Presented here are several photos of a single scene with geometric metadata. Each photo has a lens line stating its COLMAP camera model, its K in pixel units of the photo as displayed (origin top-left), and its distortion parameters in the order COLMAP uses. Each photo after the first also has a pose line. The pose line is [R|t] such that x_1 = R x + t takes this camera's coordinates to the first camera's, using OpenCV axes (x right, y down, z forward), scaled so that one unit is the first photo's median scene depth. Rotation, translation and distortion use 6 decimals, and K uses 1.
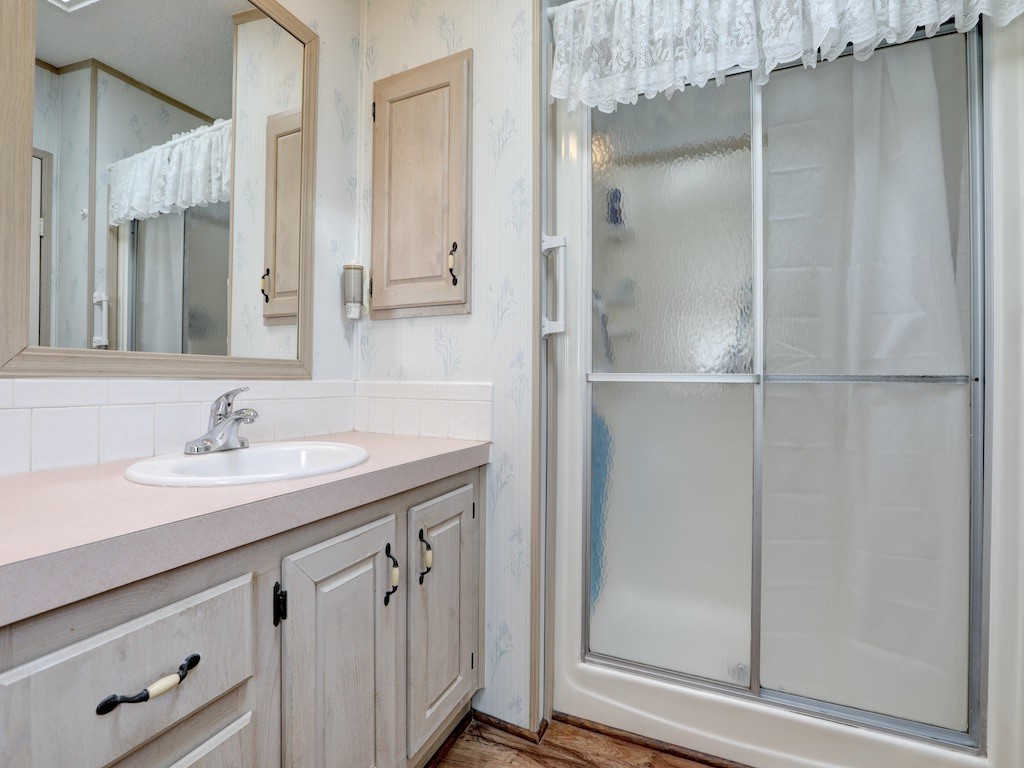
lens RADIAL K [[467.5, 0, 511.7], [0, 467.5, 378.1], [0, 0, 1]] dist [-0.048717, 0.017638]
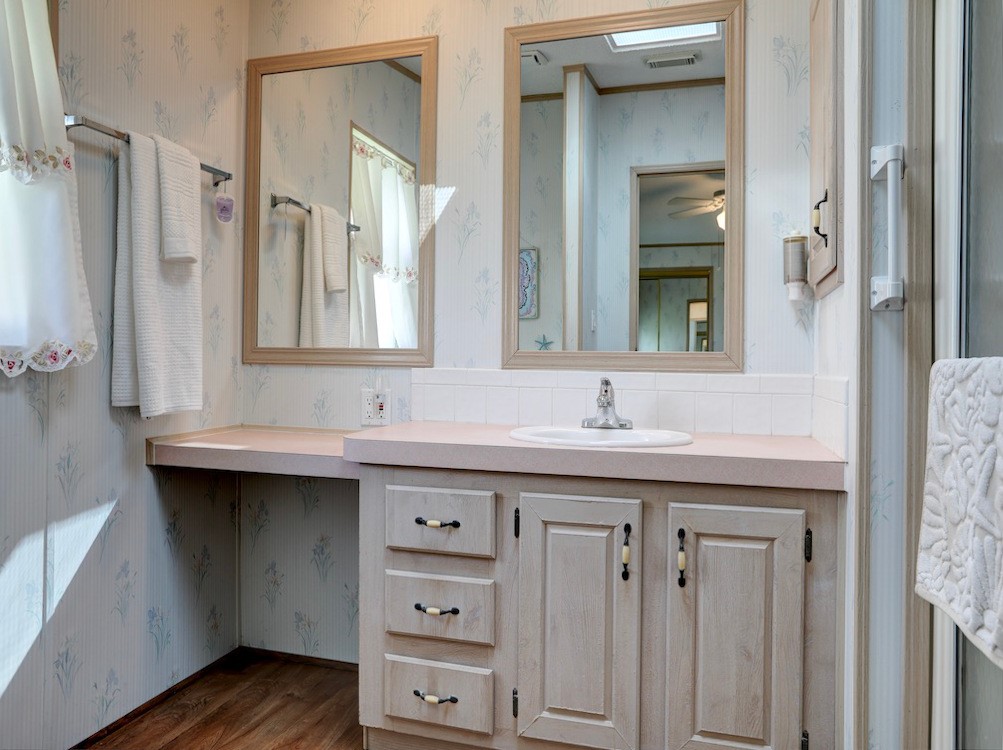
lens RADIAL K [[701.1, 0, 501.5], [0, 701.1, 375.0], [0, 0, 1]] dist [-0.062600, 0.001030]
pose [[0.152809, 0.003179, -0.988251, 1.194339], [-0.008875, 0.999959, 0.001844, 0.012692], [0.988216, 0.008489, 0.152831, 0.429812]]
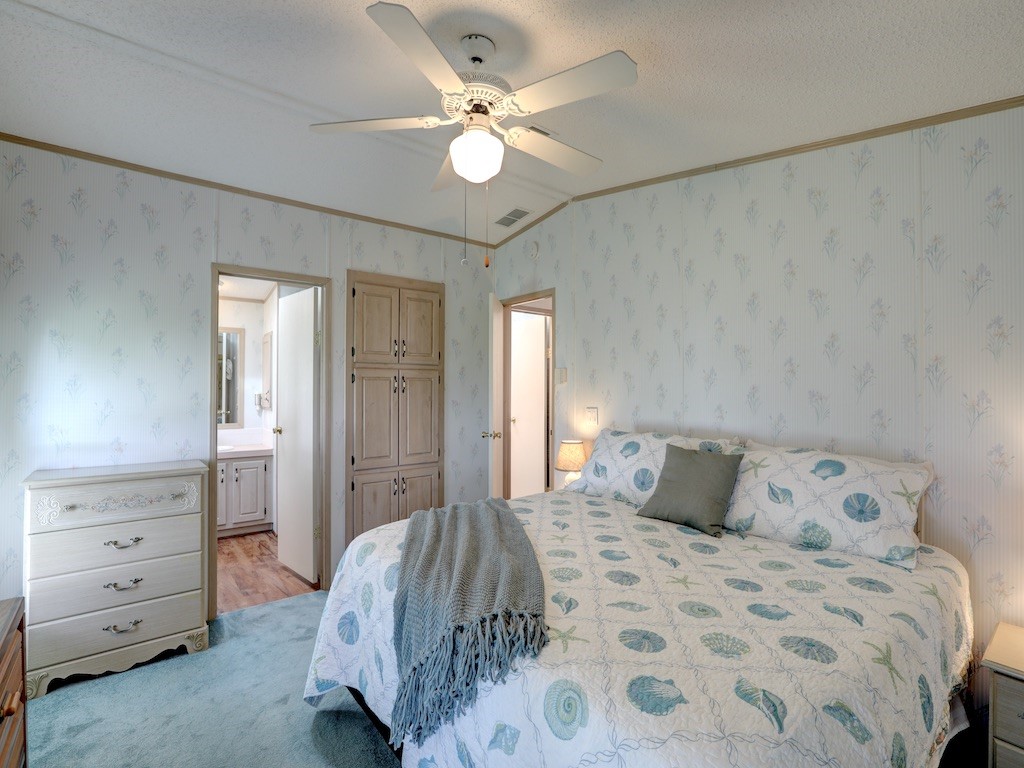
lens RADIAL K [[496.9, 0, 515.2], [0, 496.9, 378.3], [0, 0, 1]] dist [-0.051422, 0.021586]
pose [[0.900128, -0.004400, -0.435603, 4.170781], [-0.000866, 0.999929, -0.011889, -0.456212], [0.435624, 0.011079, 0.900060, -1.979052]]
